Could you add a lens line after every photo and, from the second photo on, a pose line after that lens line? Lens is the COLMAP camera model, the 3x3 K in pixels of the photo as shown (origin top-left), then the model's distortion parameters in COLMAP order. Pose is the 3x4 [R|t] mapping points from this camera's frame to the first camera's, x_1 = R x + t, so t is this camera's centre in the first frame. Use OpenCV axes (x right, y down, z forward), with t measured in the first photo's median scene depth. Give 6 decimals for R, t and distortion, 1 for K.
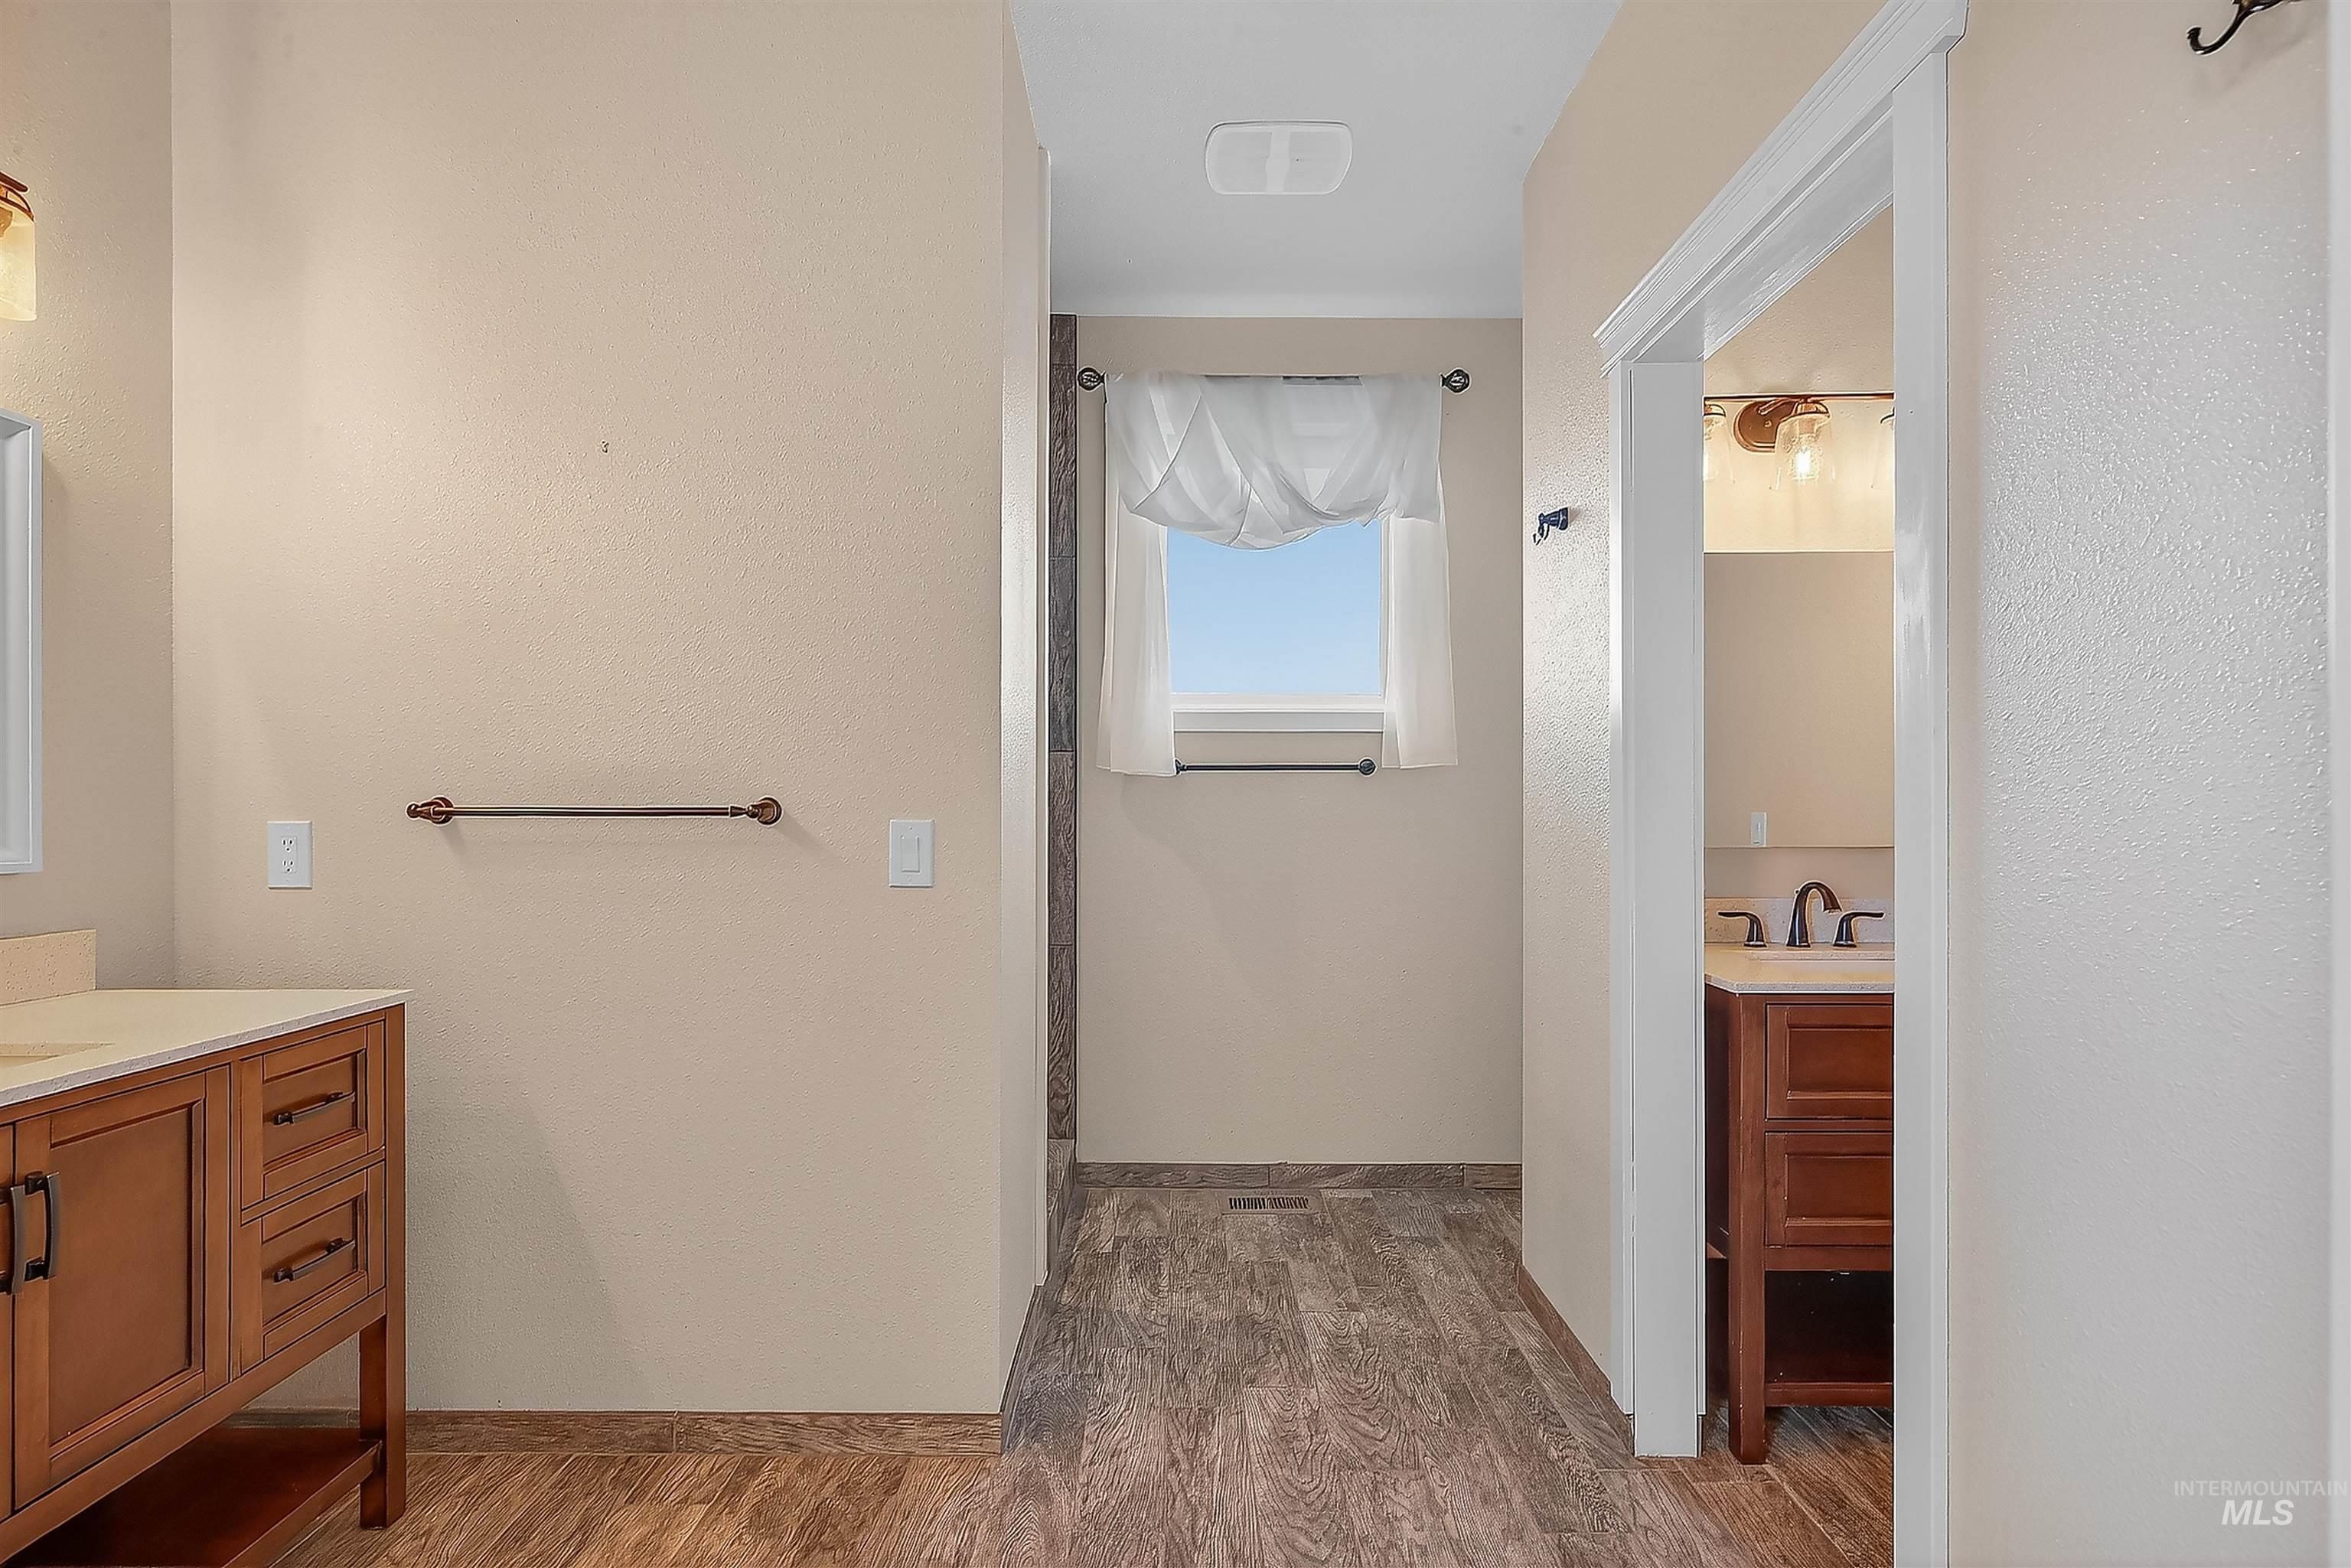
lens RADIAL K [[1072.9, 0, 1182.3], [0, 1072.9, 800.7], [0, 0, 1]] dist [-0.002351, 0.000309]
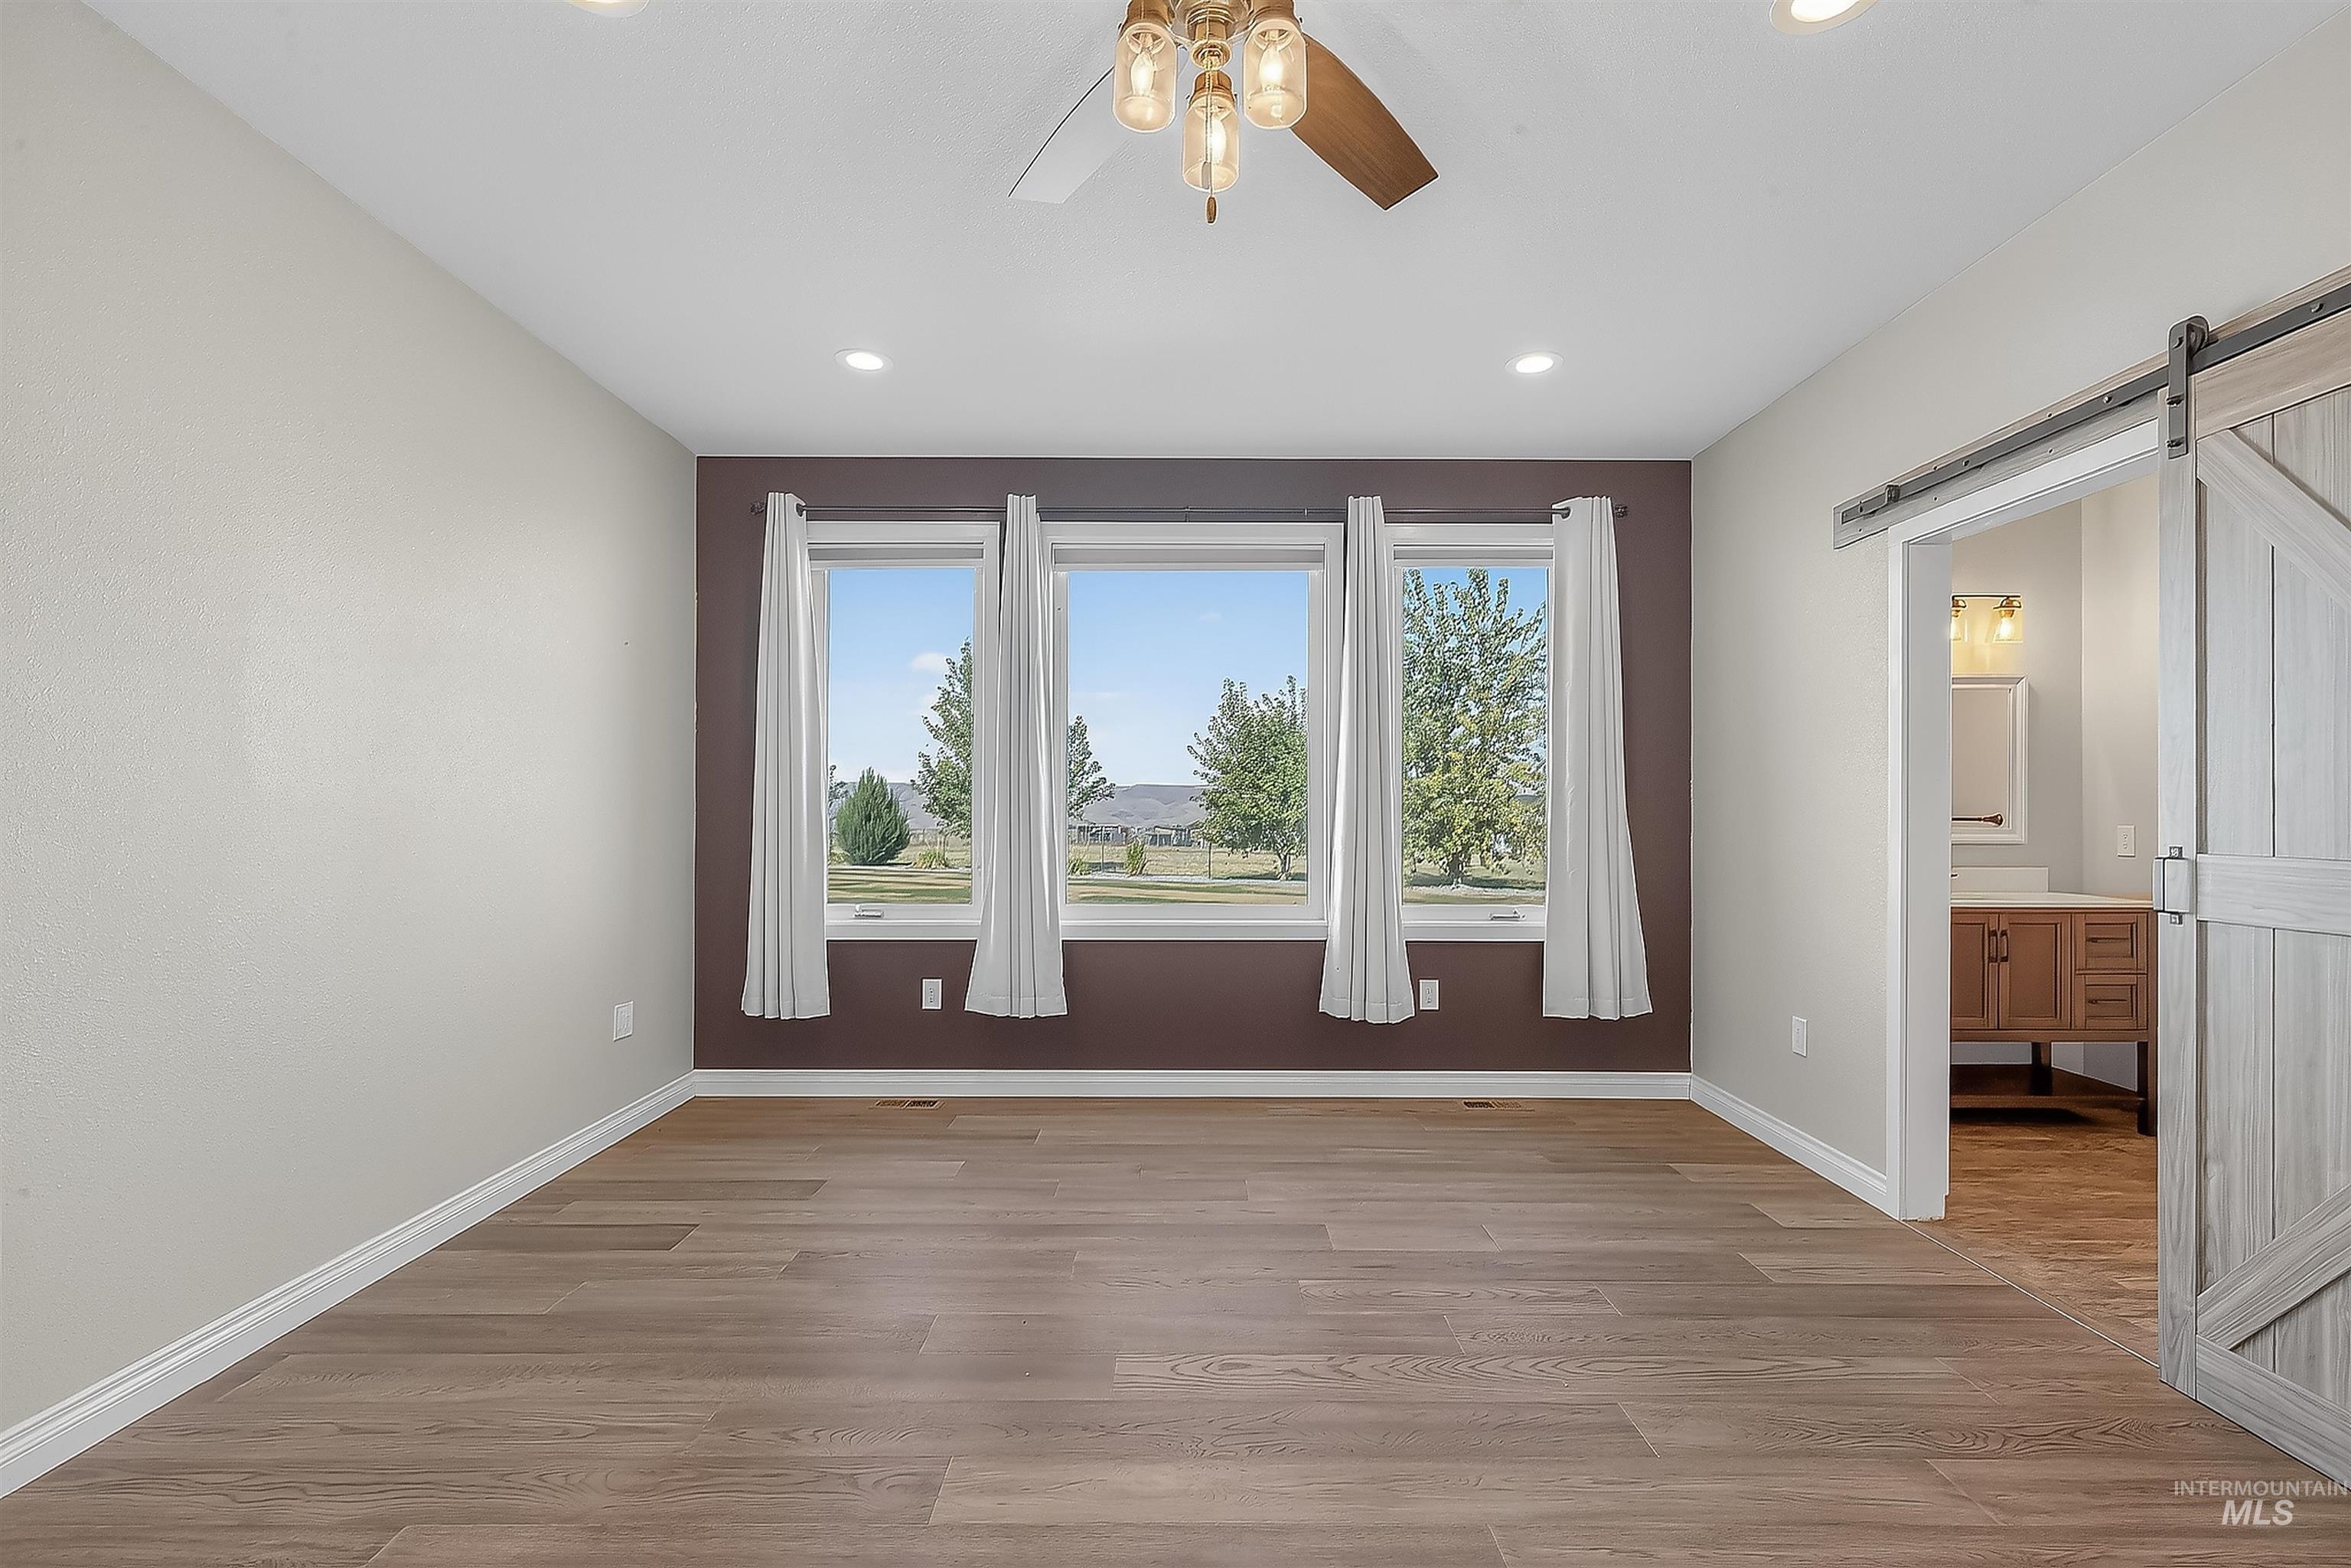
lens RADIAL K [[1072.9, 0, 1187.3], [0, 1072.9, 802.5], [0, 0, 1]] dist [-0.002351, 0.000309]
pose [[-0.003943, -0.011860, -0.999922, 1.167321], [-0.000893, 0.999929, -0.011857, -0.001883], [0.999992, 0.000846, -0.003953, -0.782541]]
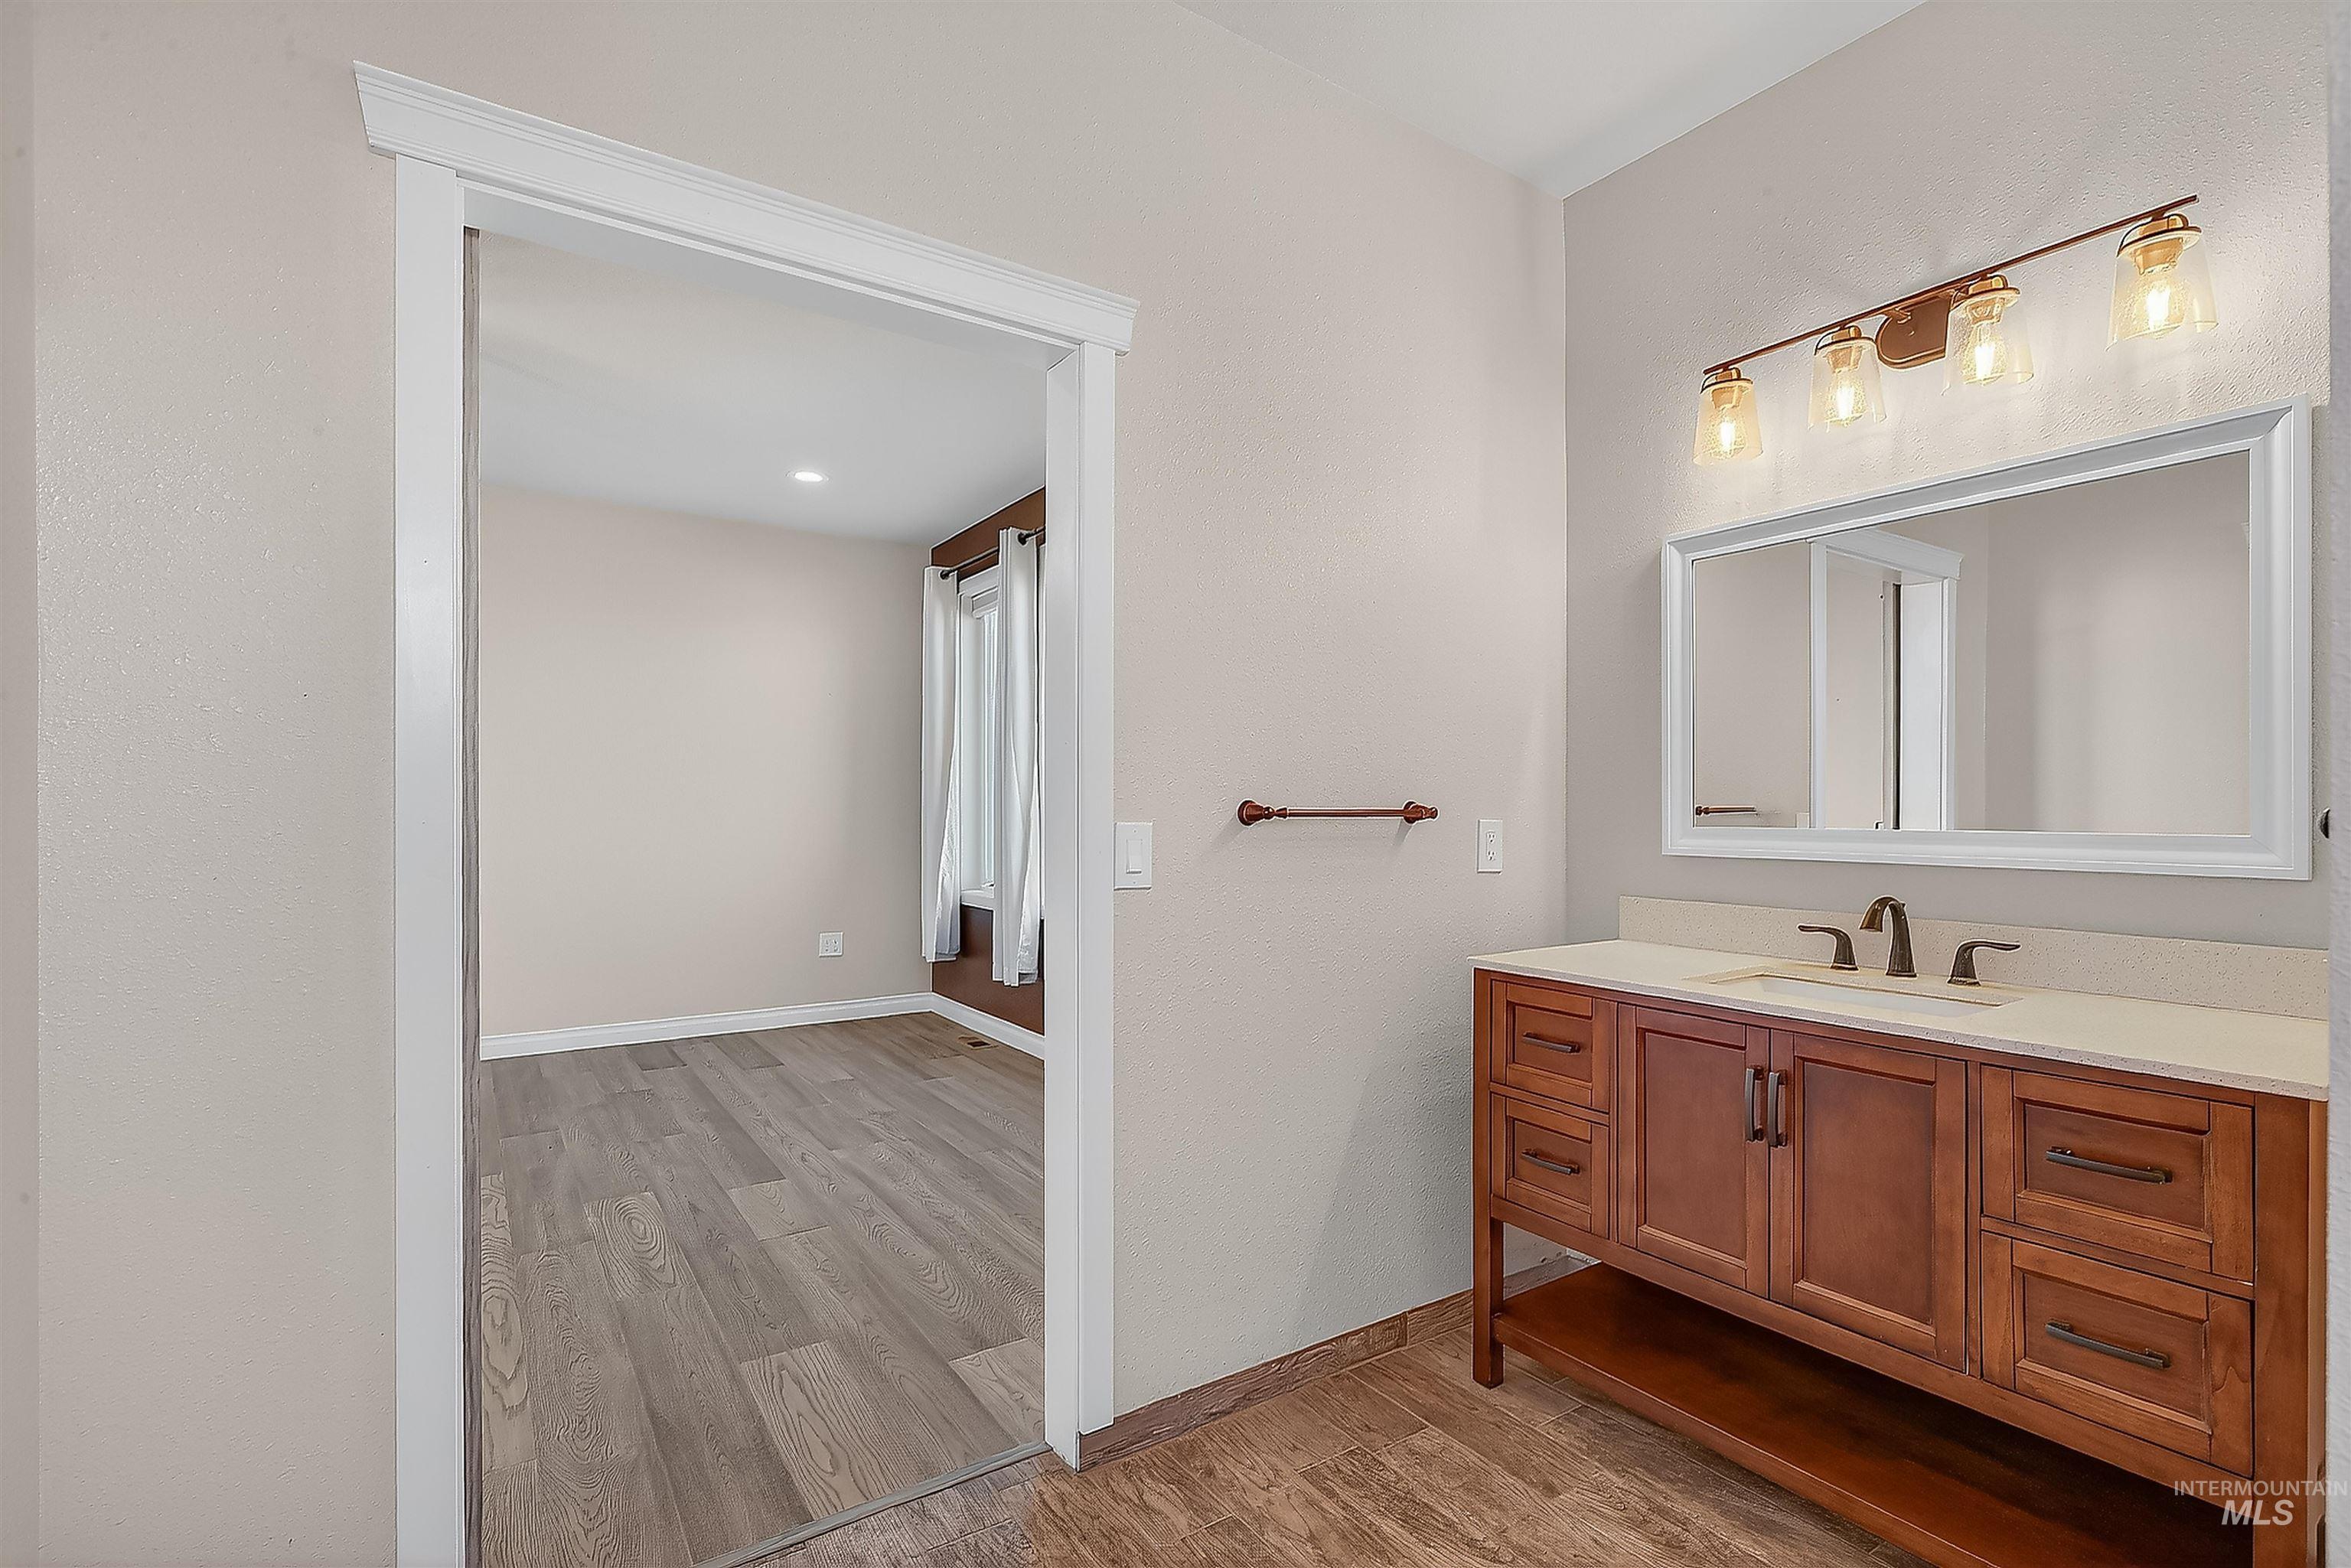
lens RADIAL K [[1072.9, 0, 1174.3], [0, 1072.9, 795.7], [0, 0, 1]] dist [-0.002351, 0.000309]
pose [[-0.835528, -0.007630, -0.549395, 0.193038], [-0.000349, 0.999911, -0.013356, 0.003440], [0.549448, -0.010968, -0.835456, 0.902369]]
